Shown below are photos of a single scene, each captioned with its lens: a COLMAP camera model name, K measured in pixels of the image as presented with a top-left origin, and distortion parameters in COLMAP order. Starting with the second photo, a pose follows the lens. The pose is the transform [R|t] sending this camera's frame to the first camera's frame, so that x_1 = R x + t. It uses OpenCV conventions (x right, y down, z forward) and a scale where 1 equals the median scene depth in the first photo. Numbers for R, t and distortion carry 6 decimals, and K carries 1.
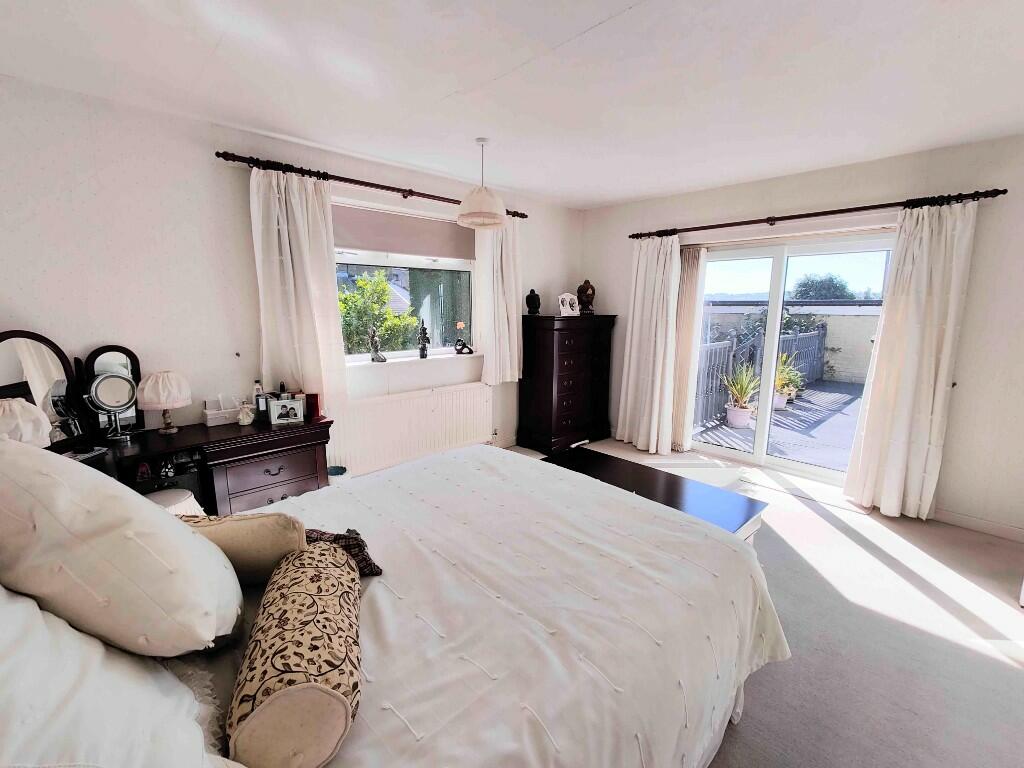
lens RADIAL K [[449.8, 0, 512.7], [0, 449.8, 378.5], [0, 0, 1]] dist [0.000780, 0.000218]
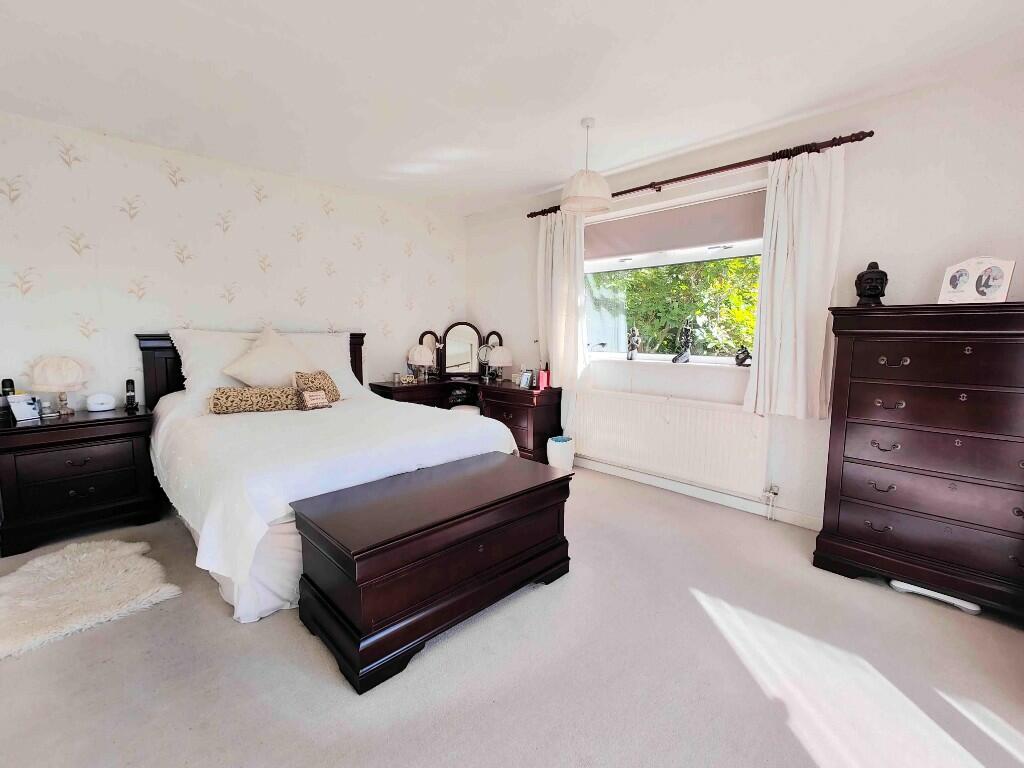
lens RADIAL K [[441.1, 0, 507.8], [0, 441.1, 377.7], [0, 0, 1]] dist [-0.000066, -0.000080]
pose [[0.018800, 0.101868, -0.994620, 0.608748], [-0.165645, 0.981366, 0.097379, -0.042261], [0.986006, 0.162924, 0.035324, 0.598528]]
